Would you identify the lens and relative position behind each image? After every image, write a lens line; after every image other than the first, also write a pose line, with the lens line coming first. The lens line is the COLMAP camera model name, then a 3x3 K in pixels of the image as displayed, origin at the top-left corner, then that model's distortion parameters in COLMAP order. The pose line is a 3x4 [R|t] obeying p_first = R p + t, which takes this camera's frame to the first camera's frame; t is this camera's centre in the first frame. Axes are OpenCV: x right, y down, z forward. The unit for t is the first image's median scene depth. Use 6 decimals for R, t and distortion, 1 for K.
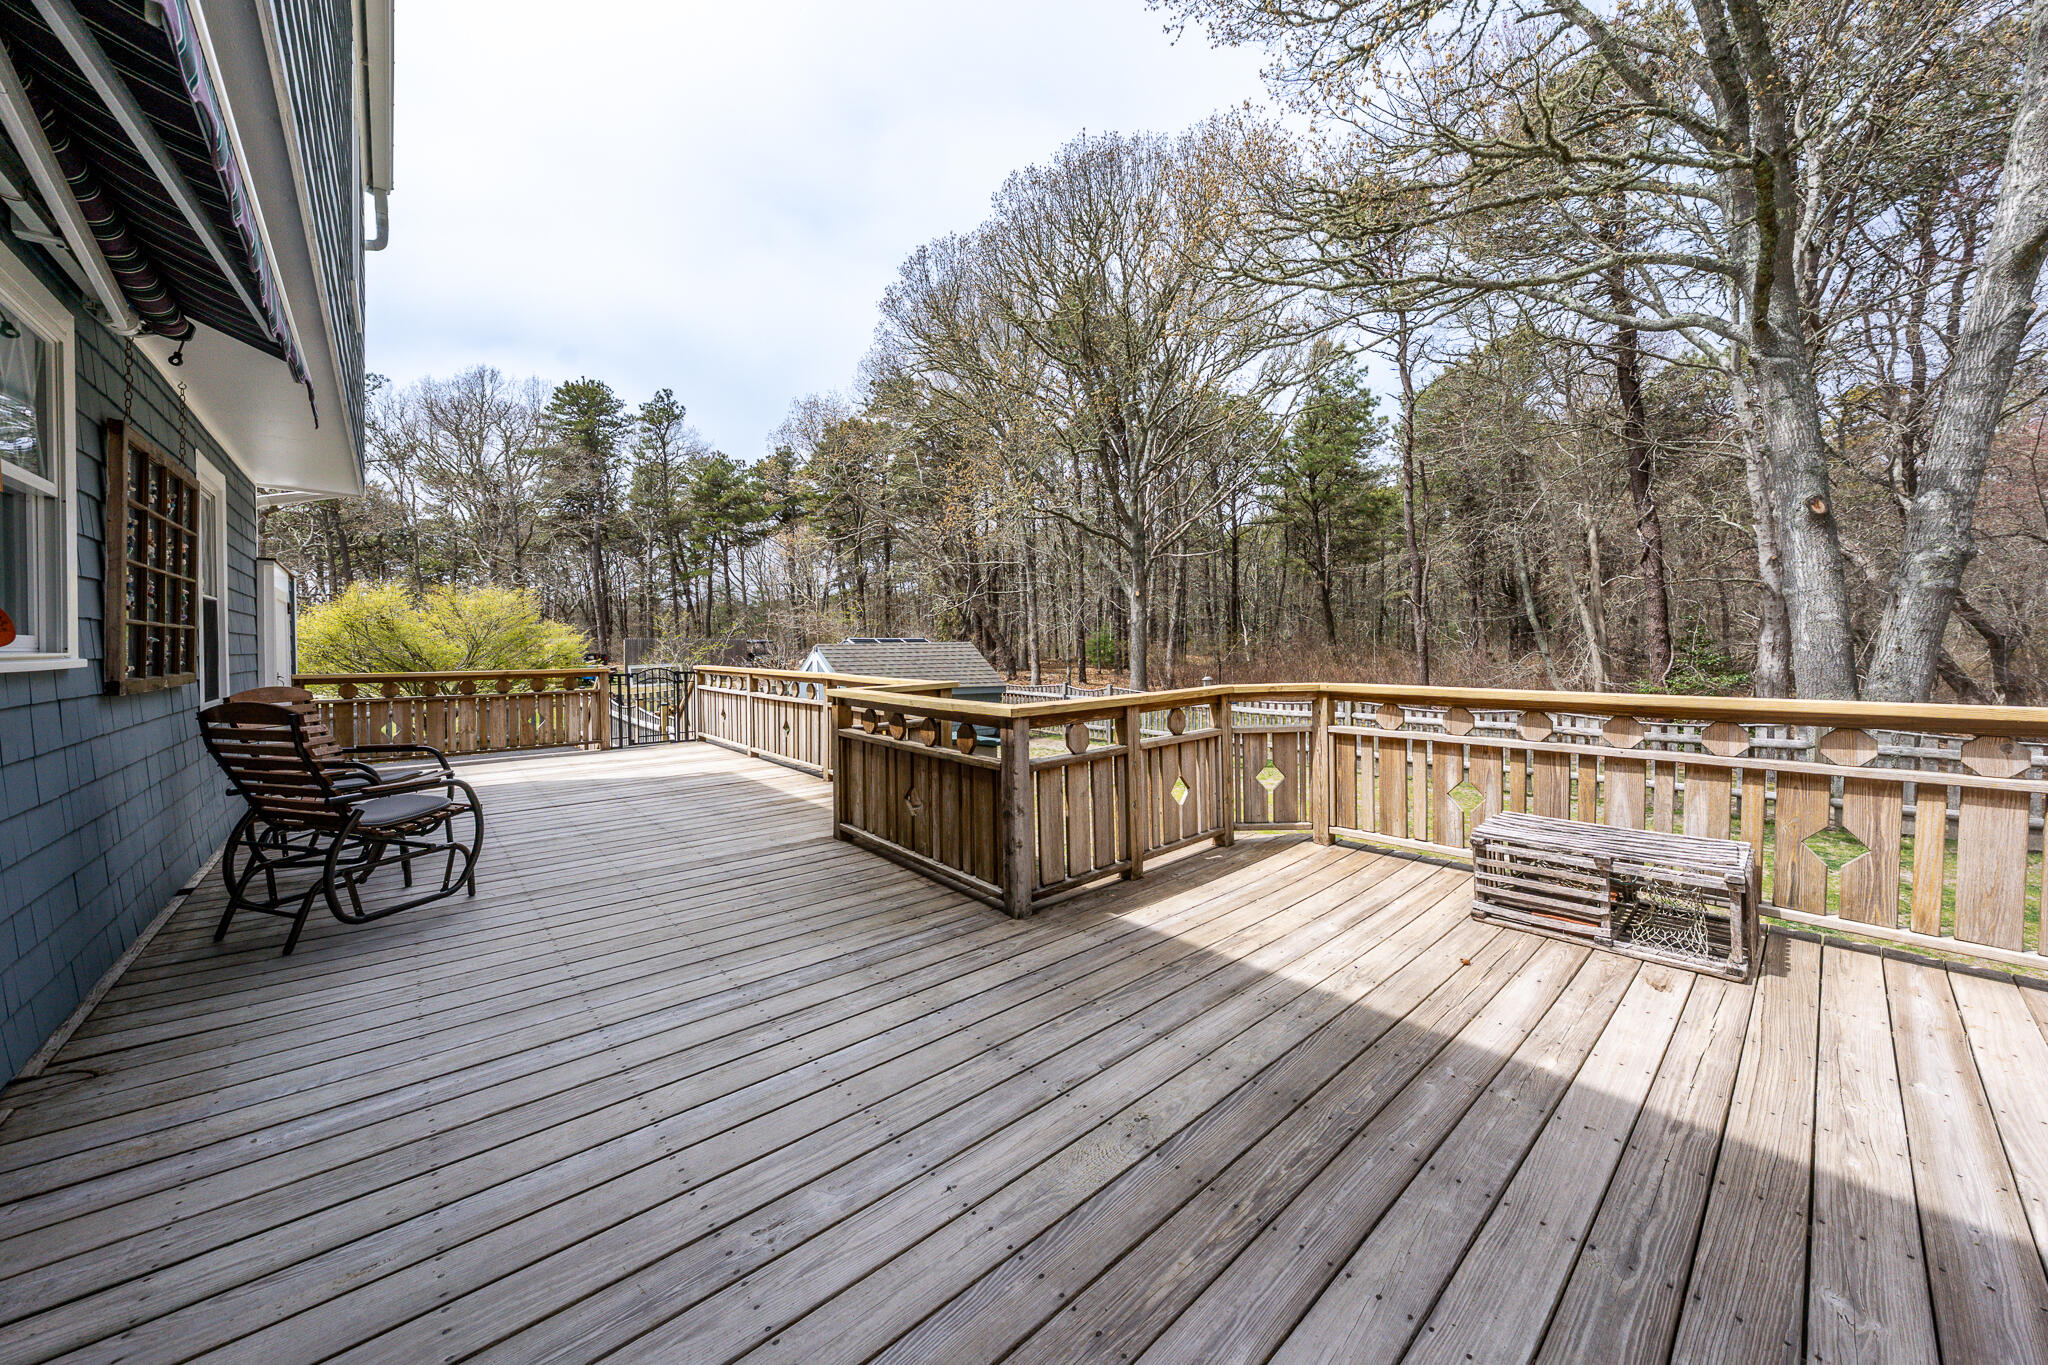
lens RADIAL K [[723.2, 0, 1073.9], [0, 723.2, 648.5], [0, 0, 1]] dist [-0.001200, -0.000352]
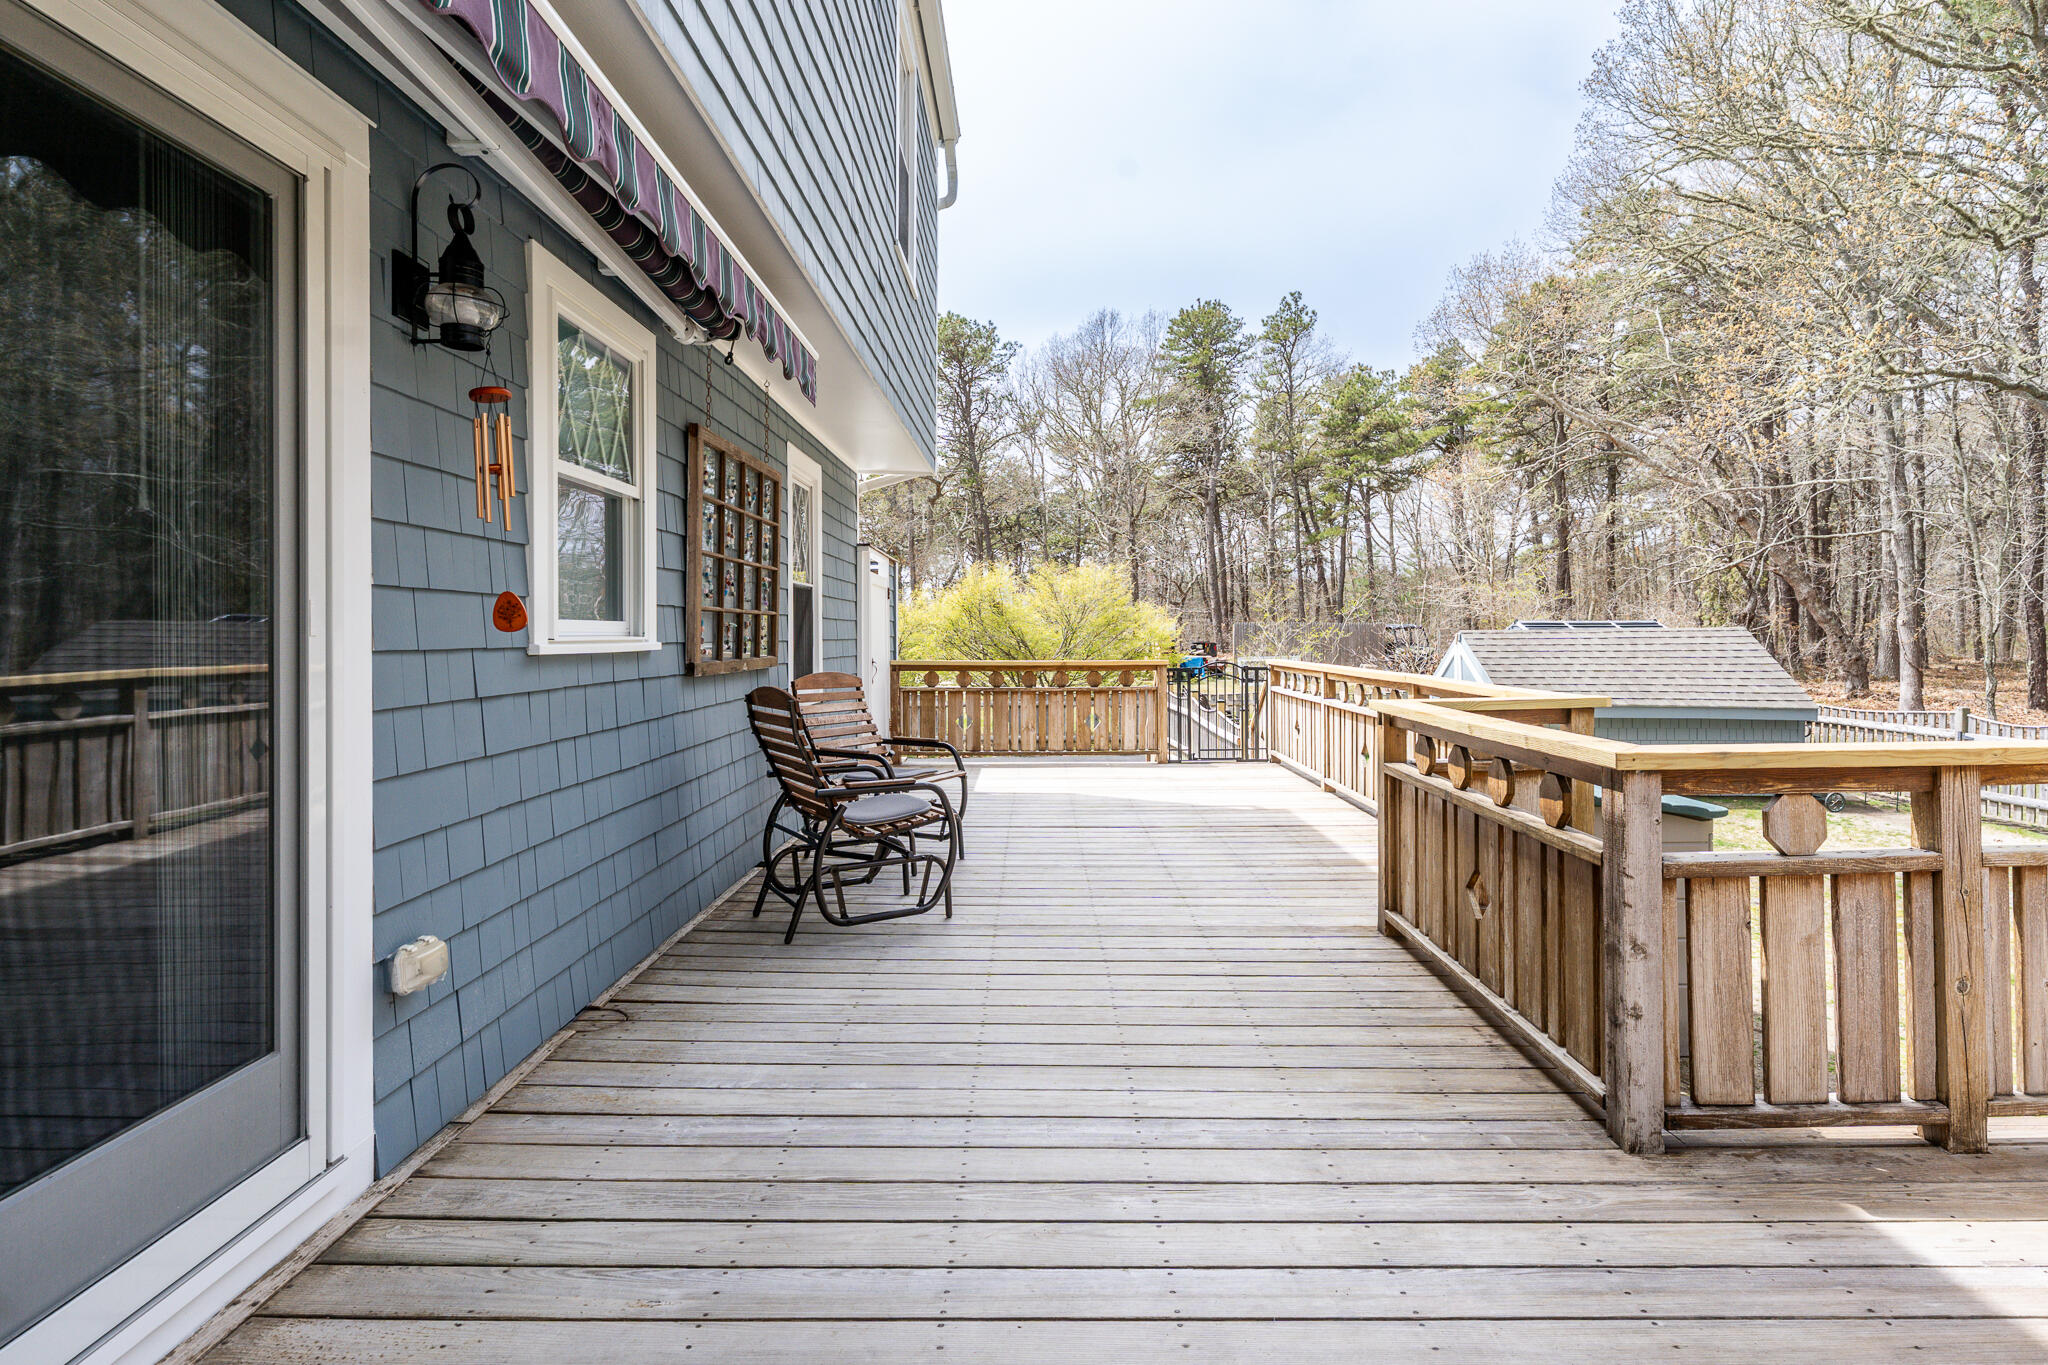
lens RADIAL K [[1066.9, 0, 1061.2], [0, 1066.9, 639.3], [0, 0, 1]] dist [0.003991, 0.000166]
pose [[0.737628, 0.007618, -0.675165, 0.102157], [-0.006310, 0.999970, 0.004389, -0.000628], [0.675178, 0.001023, 0.737654, 0.105724]]
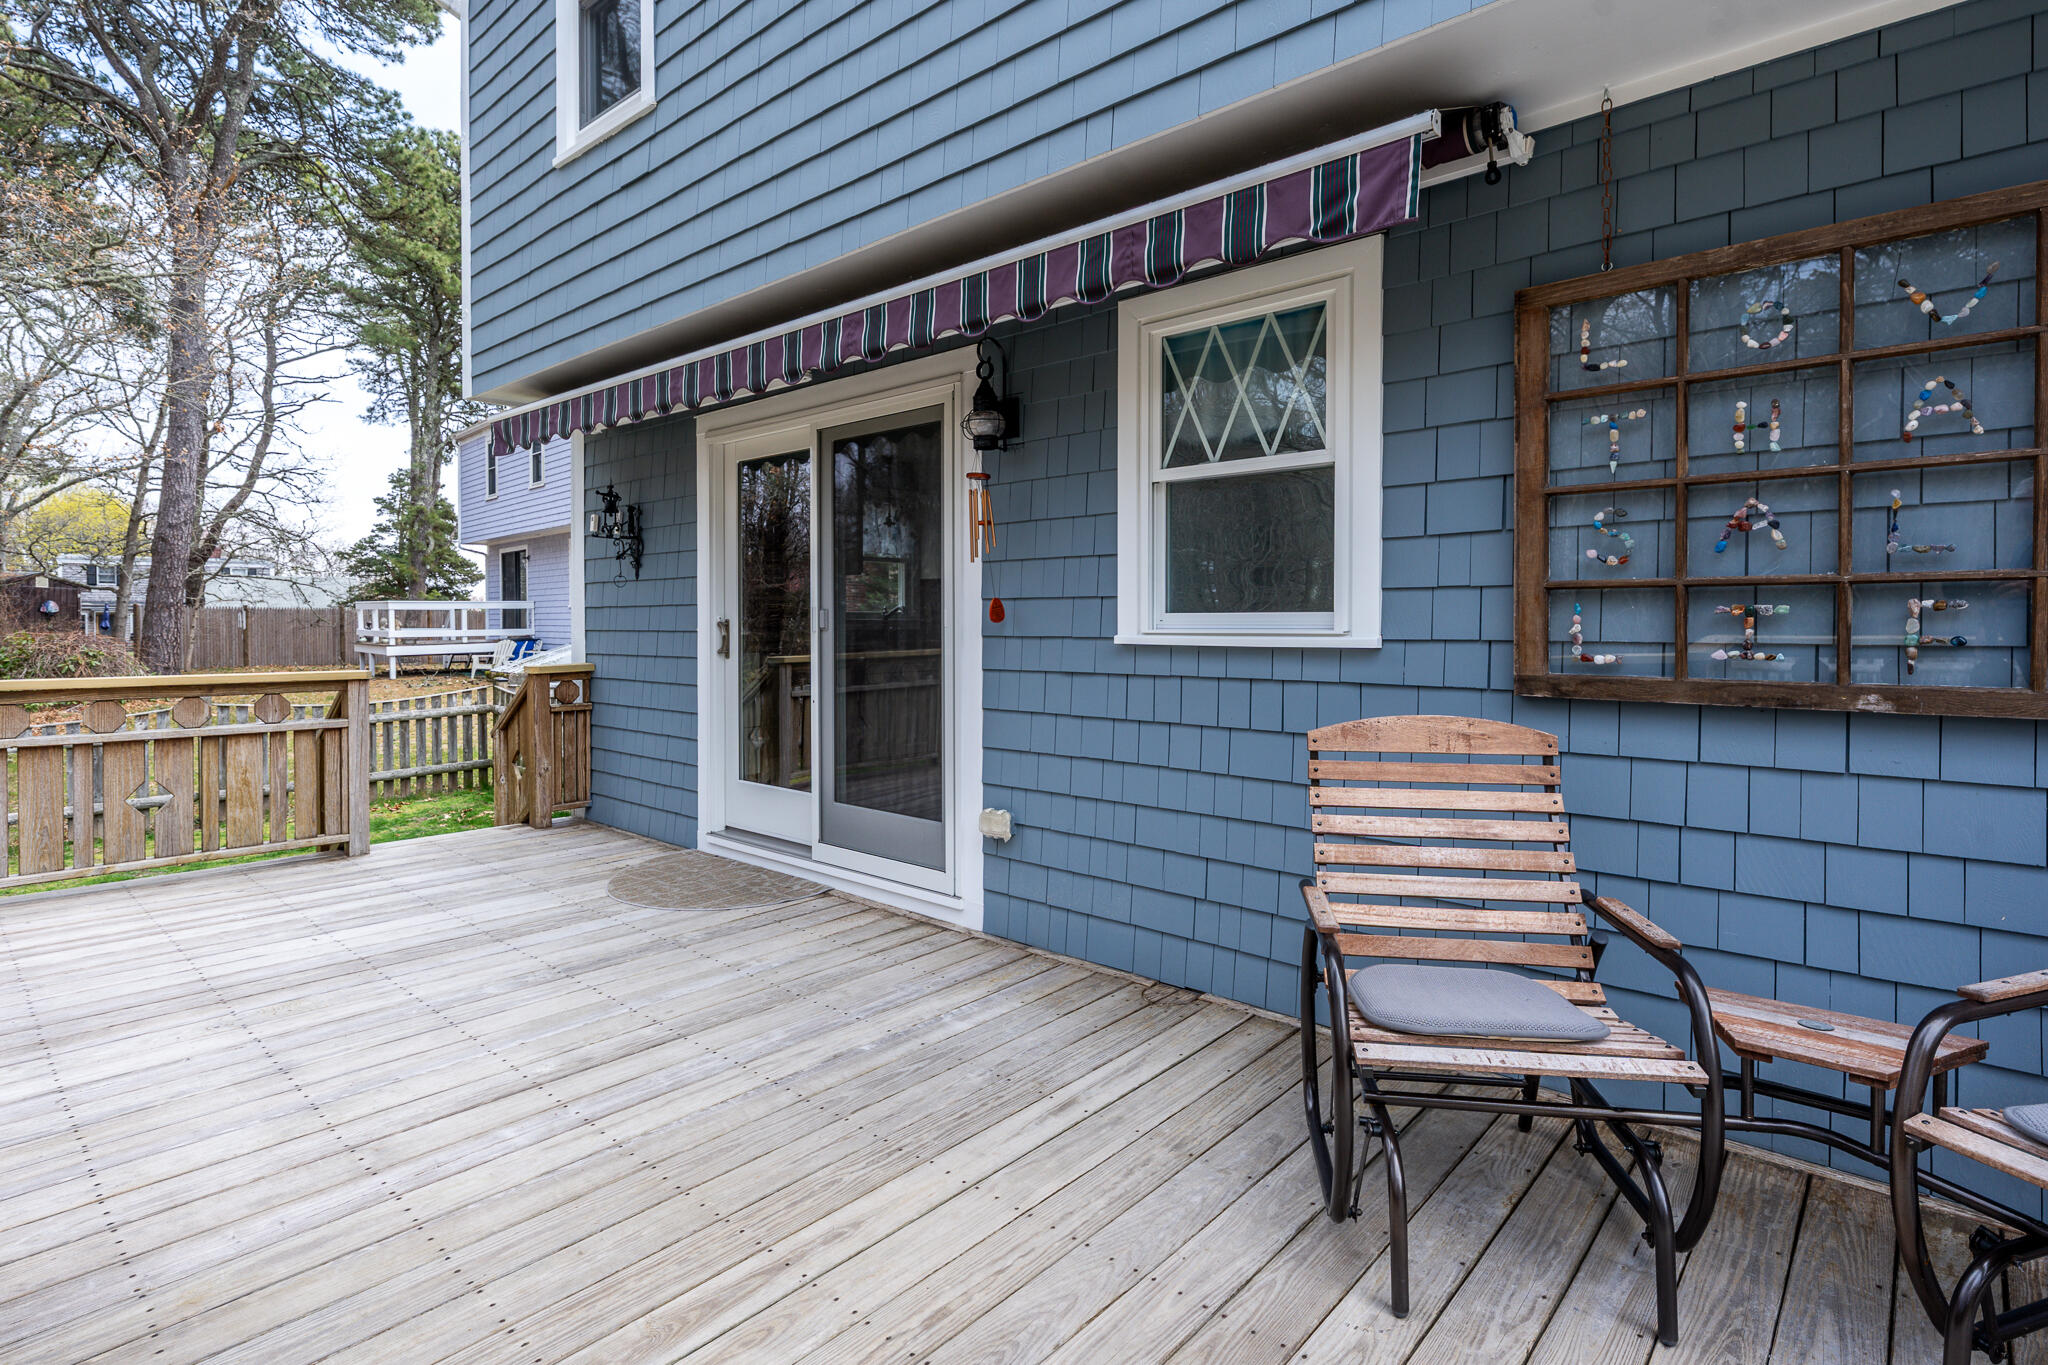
lens RADIAL K [[1036.2, 0, 1024.0], [0, 1036.2, 682.5], [0, 0, 1]] dist [0.001830, 0.000452]
pose [[-0.998531, -0.002244, -0.054130, -0.467605], [-0.005208, 0.998490, 0.054694, 0.000755], [0.053926, 0.054896, -0.997035, 1.130866]]
